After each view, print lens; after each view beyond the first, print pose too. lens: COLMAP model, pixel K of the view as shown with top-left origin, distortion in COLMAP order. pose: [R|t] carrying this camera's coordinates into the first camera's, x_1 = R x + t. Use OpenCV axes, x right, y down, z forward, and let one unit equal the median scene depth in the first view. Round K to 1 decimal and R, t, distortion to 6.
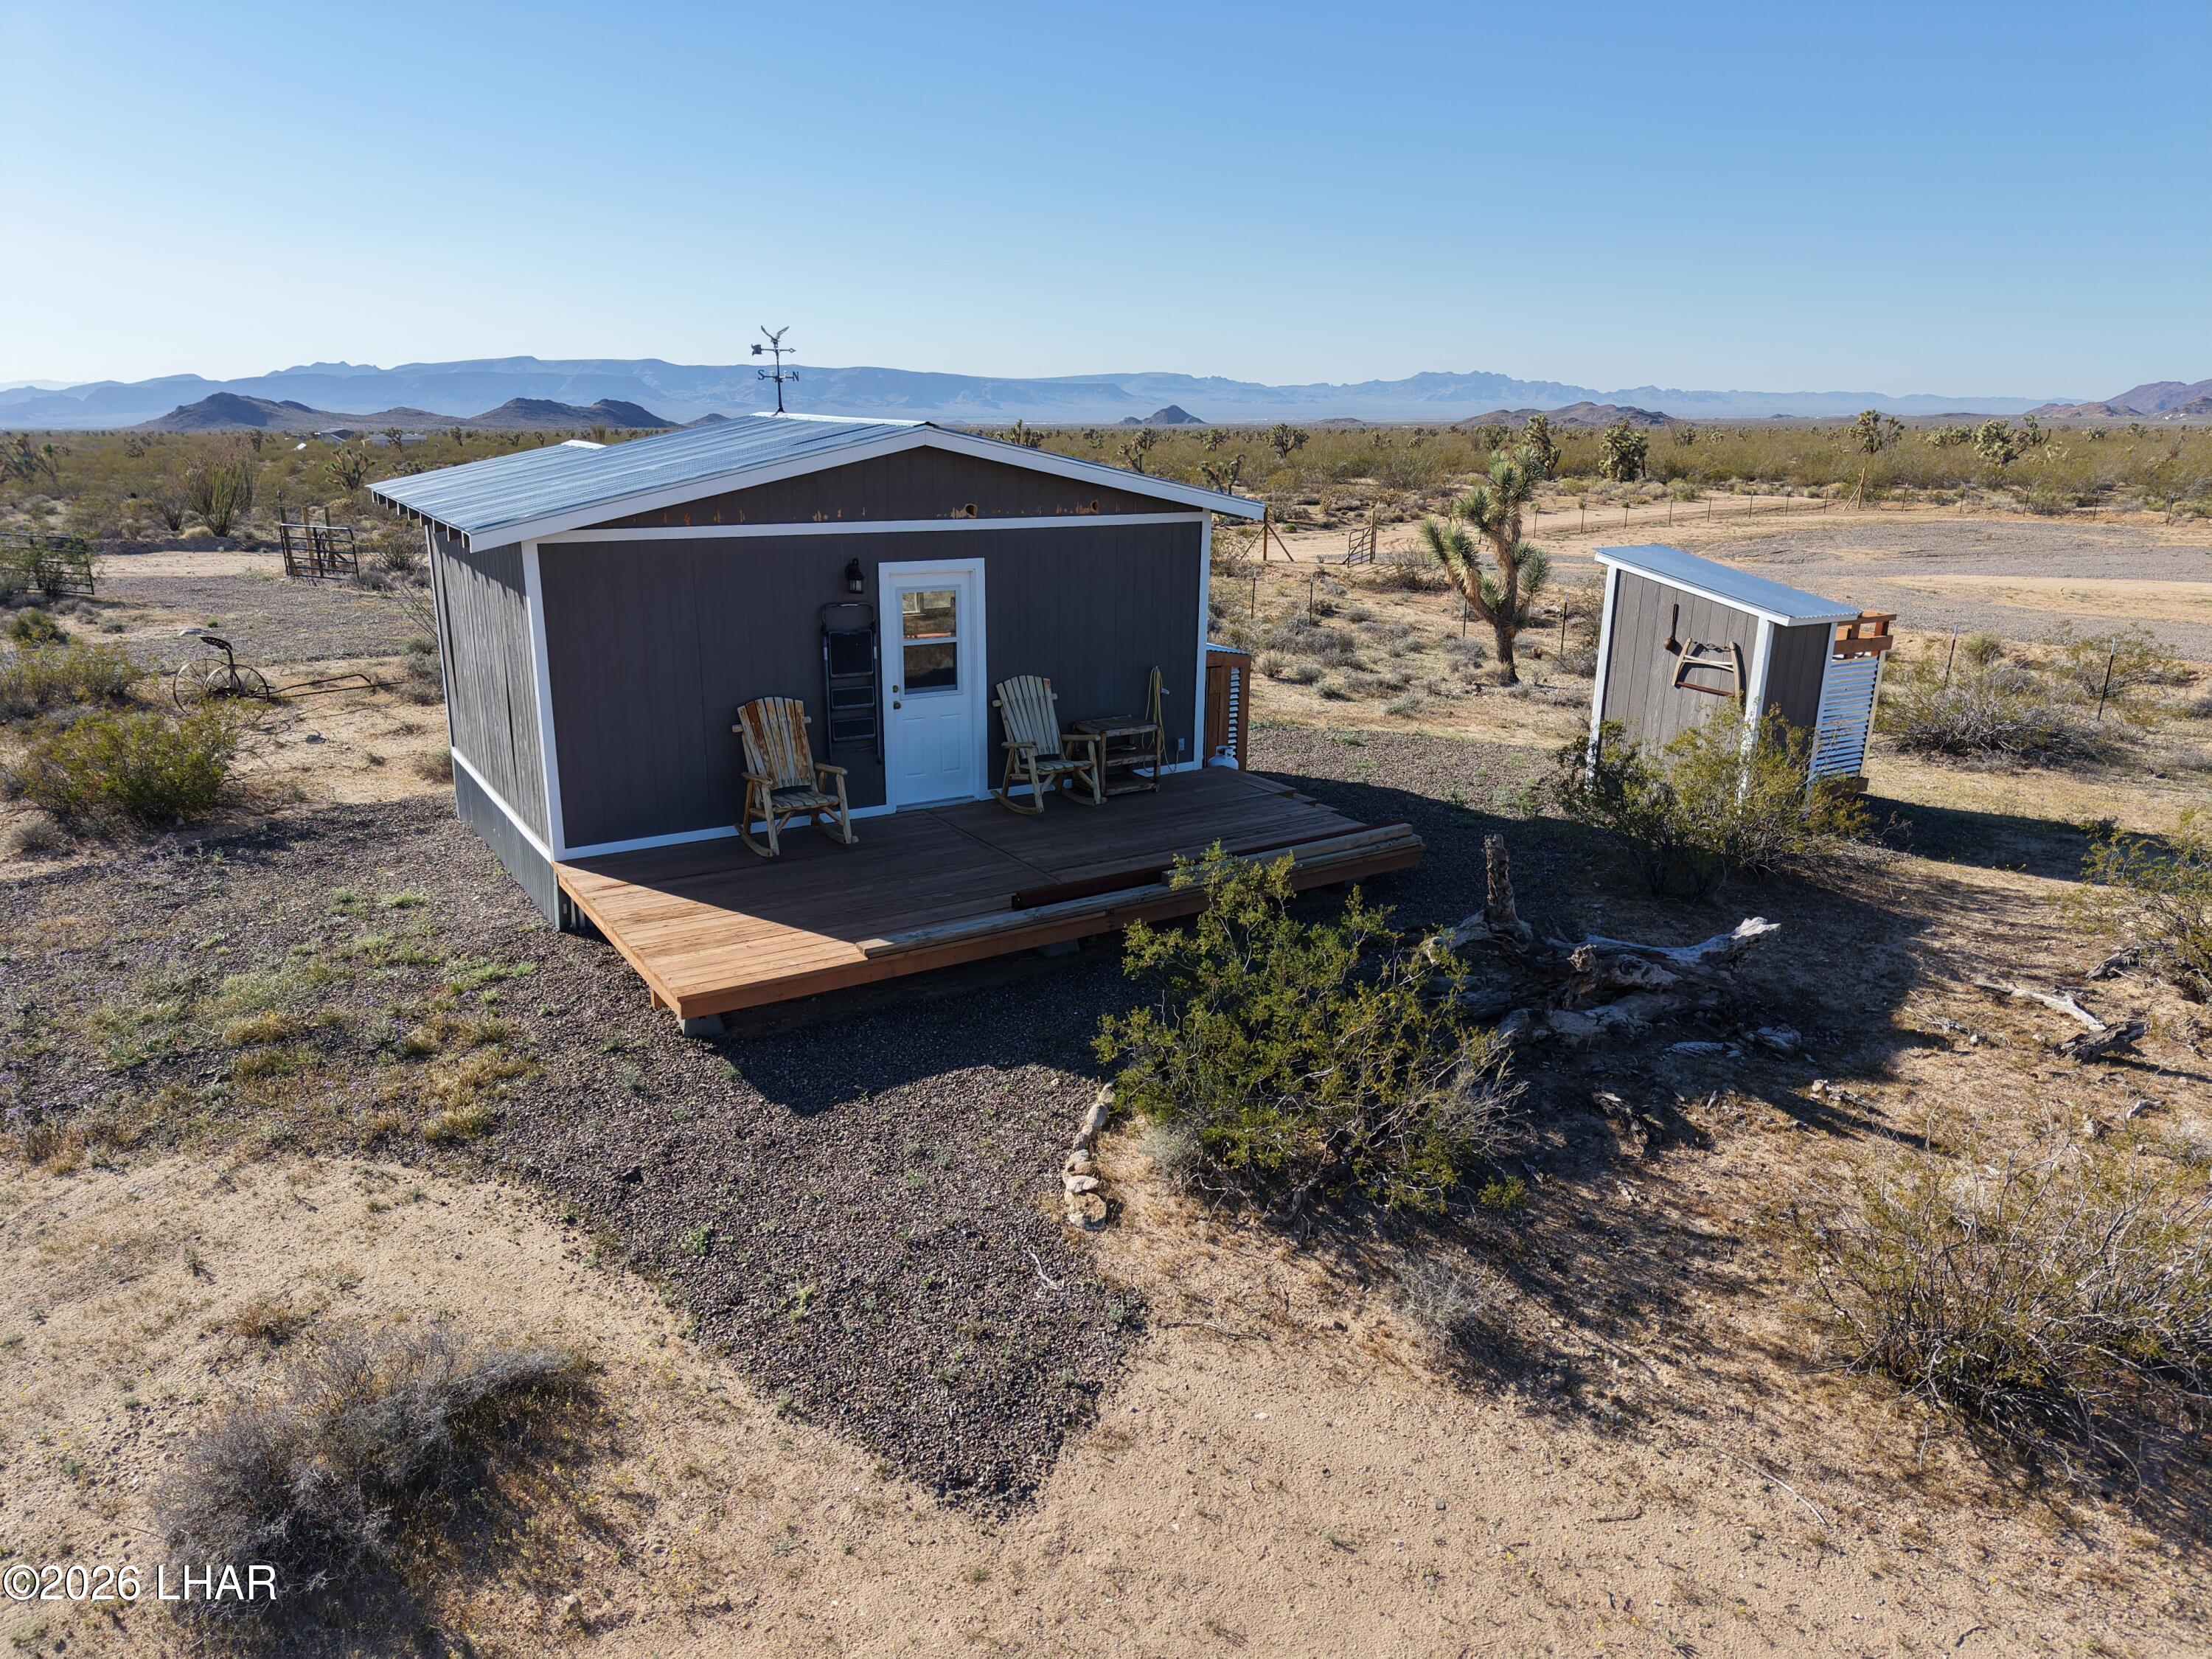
lens RADIAL K [[1477.6, 0, 1105.4], [0, 1477.6, 835.9], [0, 0, 1]] dist [0.034014, -0.040223]
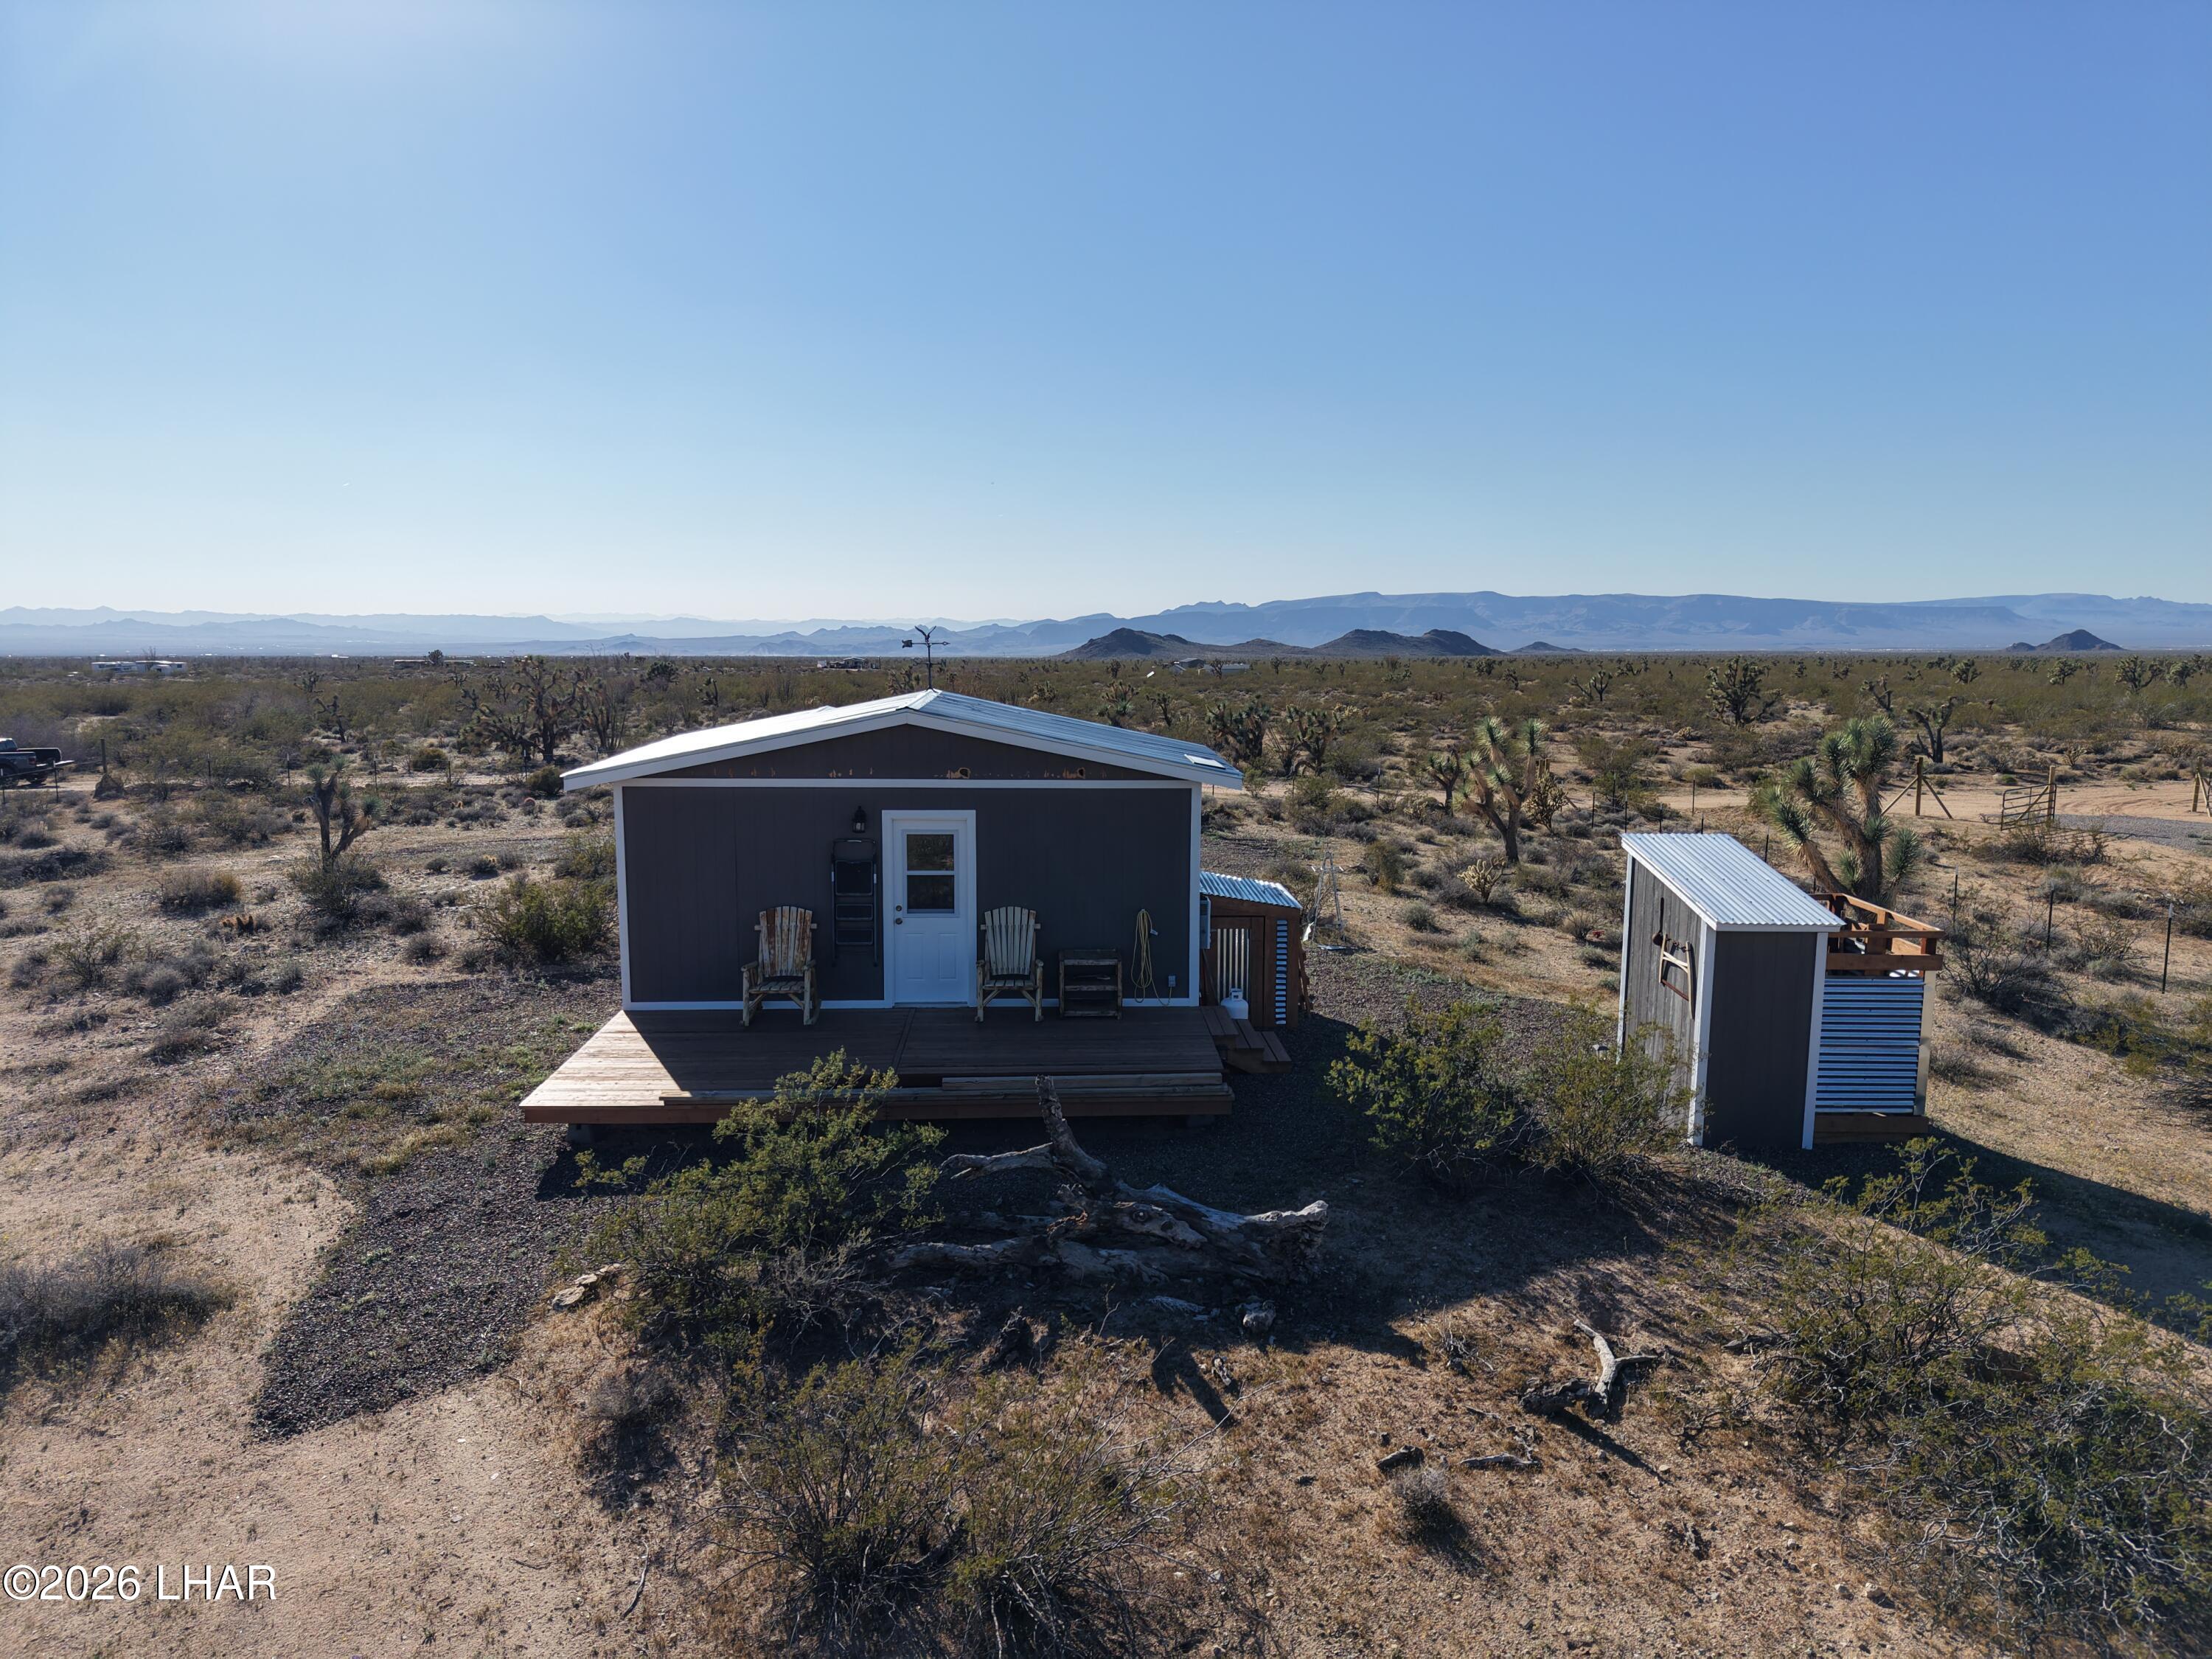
lens RADIAL K [[1477.6, 0, 1101.8], [0, 1477.6, 813.3], [0, 0, 1]] dist [0.034014, -0.040223]
pose [[0.860308, 0.055698, -0.506723, 0.667823], [-0.136754, 0.982794, -0.124154, -0.049252], [0.491089, 0.176107, 0.853122, 0.001721]]
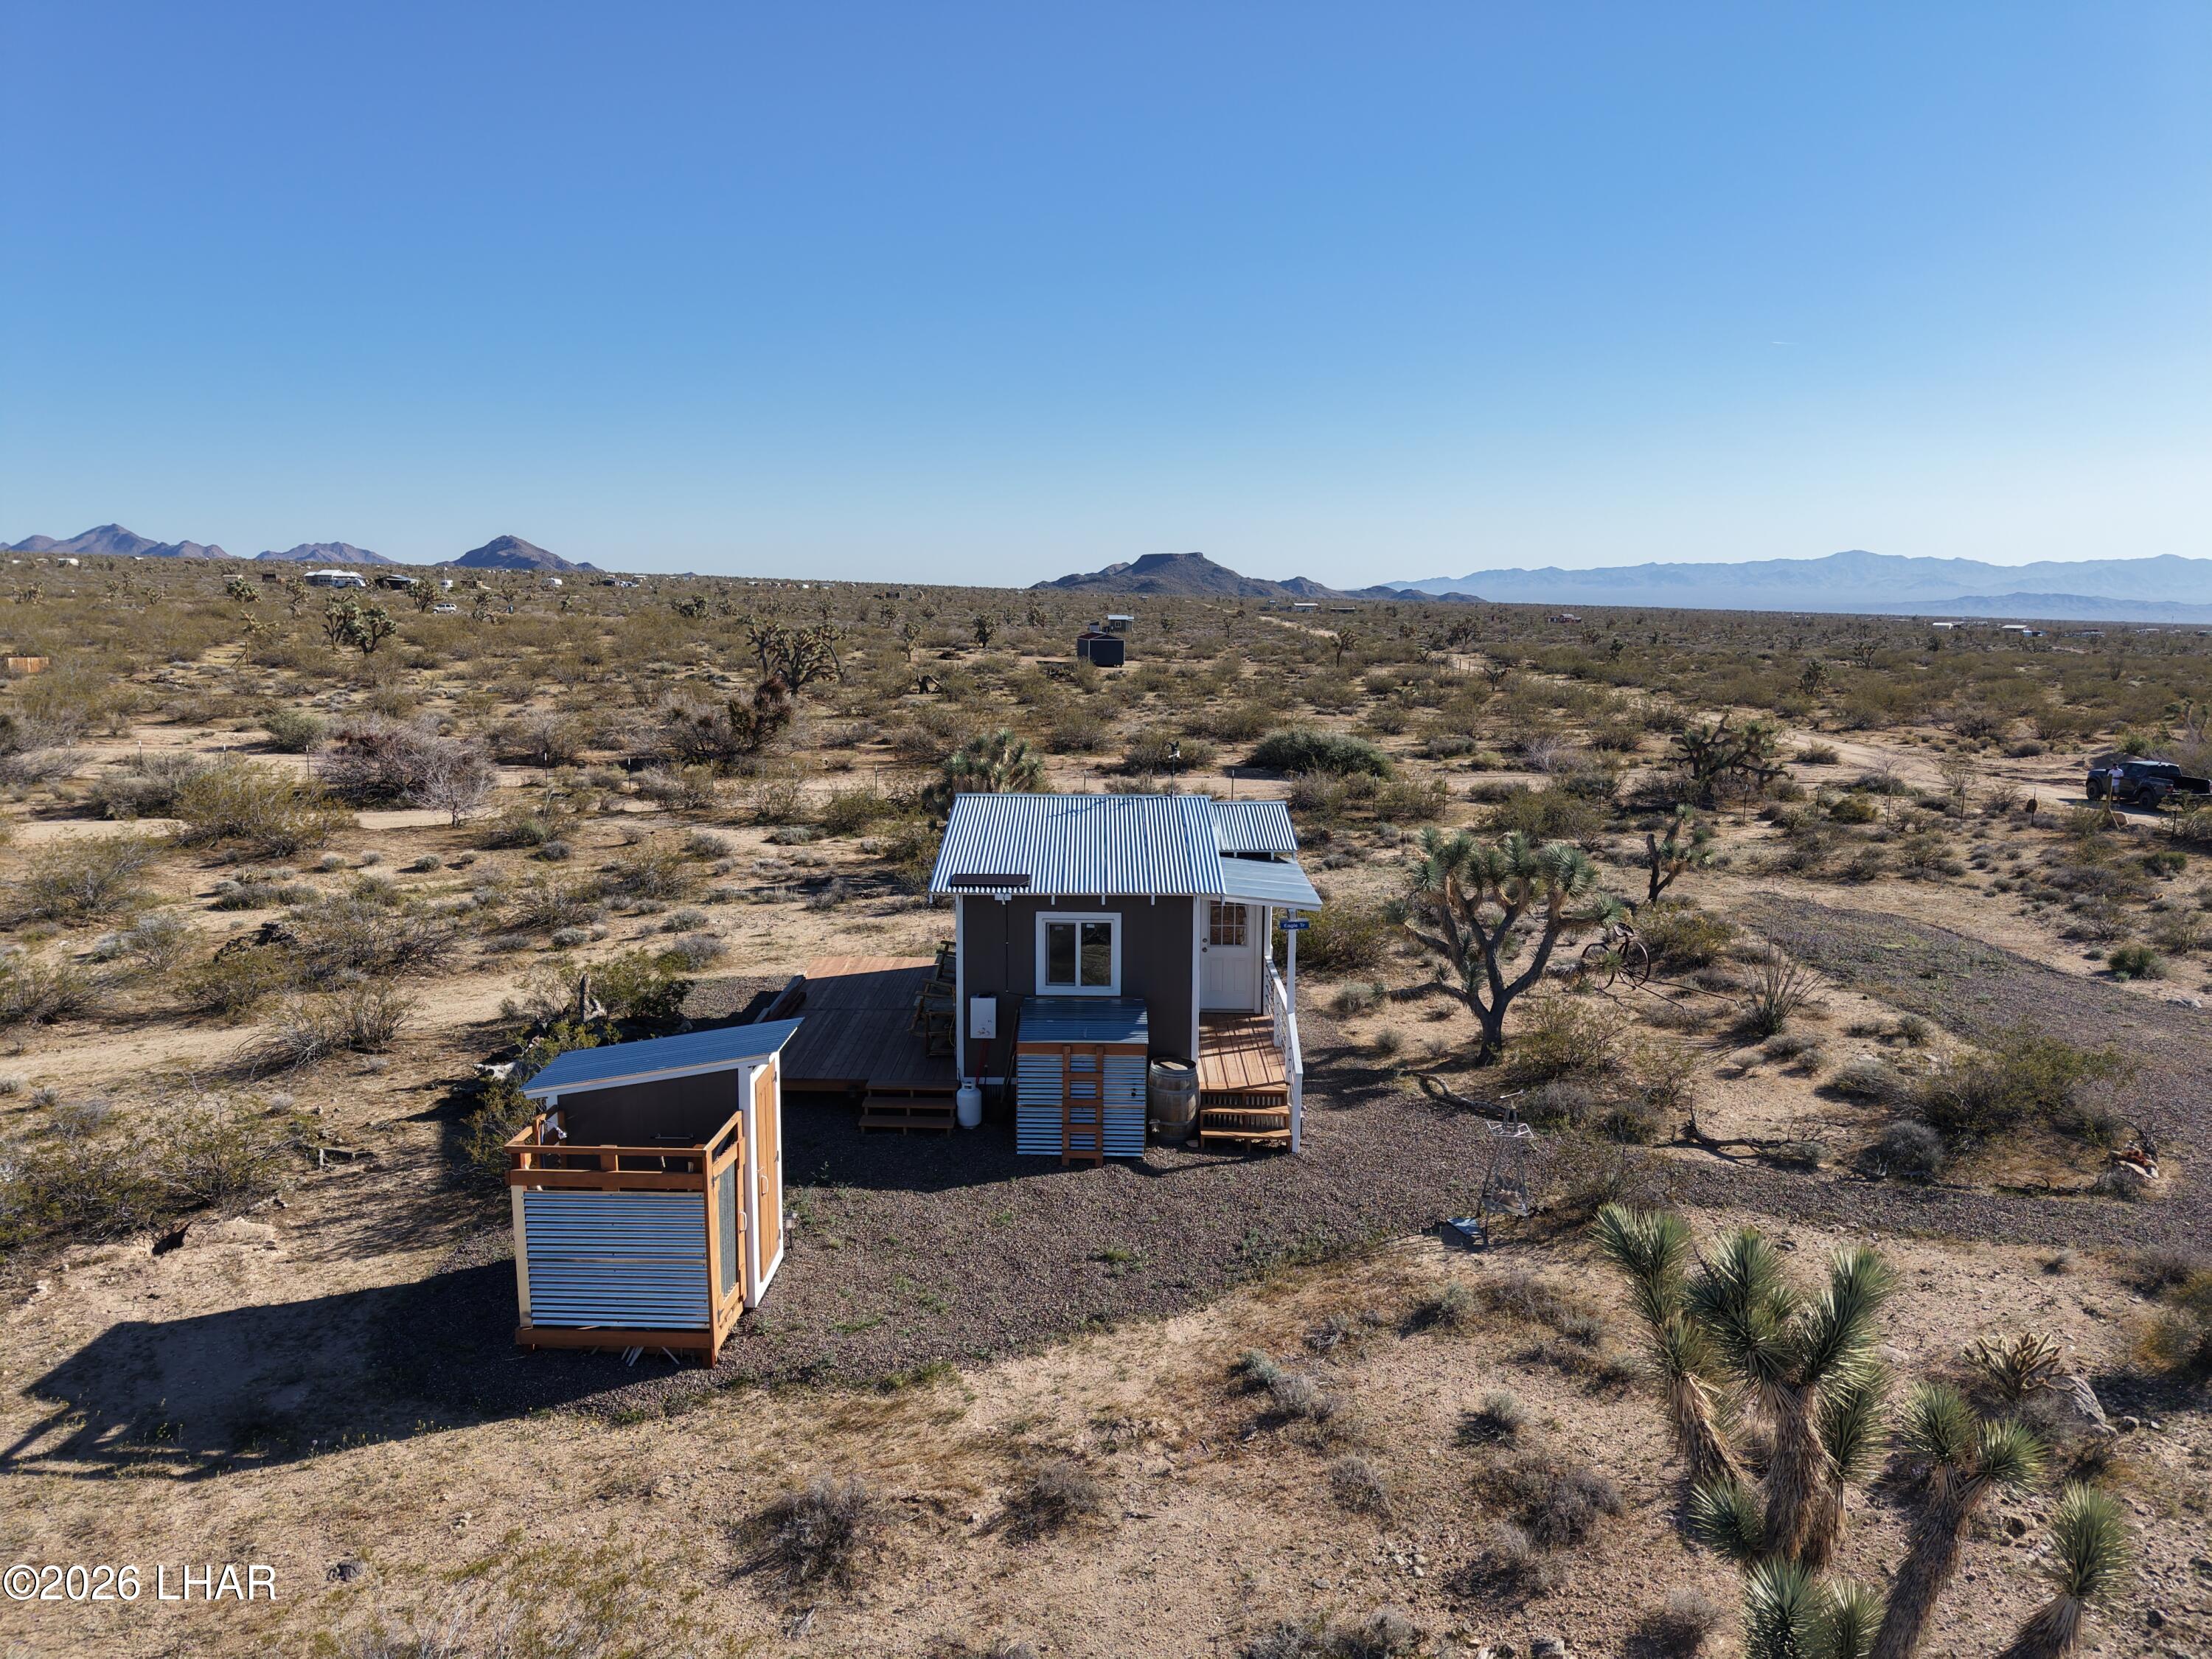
lens RADIAL K [[1477.6, 0, 1105.7], [0, 1477.6, 827.9], [0, 0, 1]] dist [0.034014, -0.040223]
pose [[-0.548943, 0.118336, -0.827441, 1.260446], [-0.253049, 0.919946, 0.299443, -0.809785], [0.796636, 0.373760, -0.475053, 1.978236]]
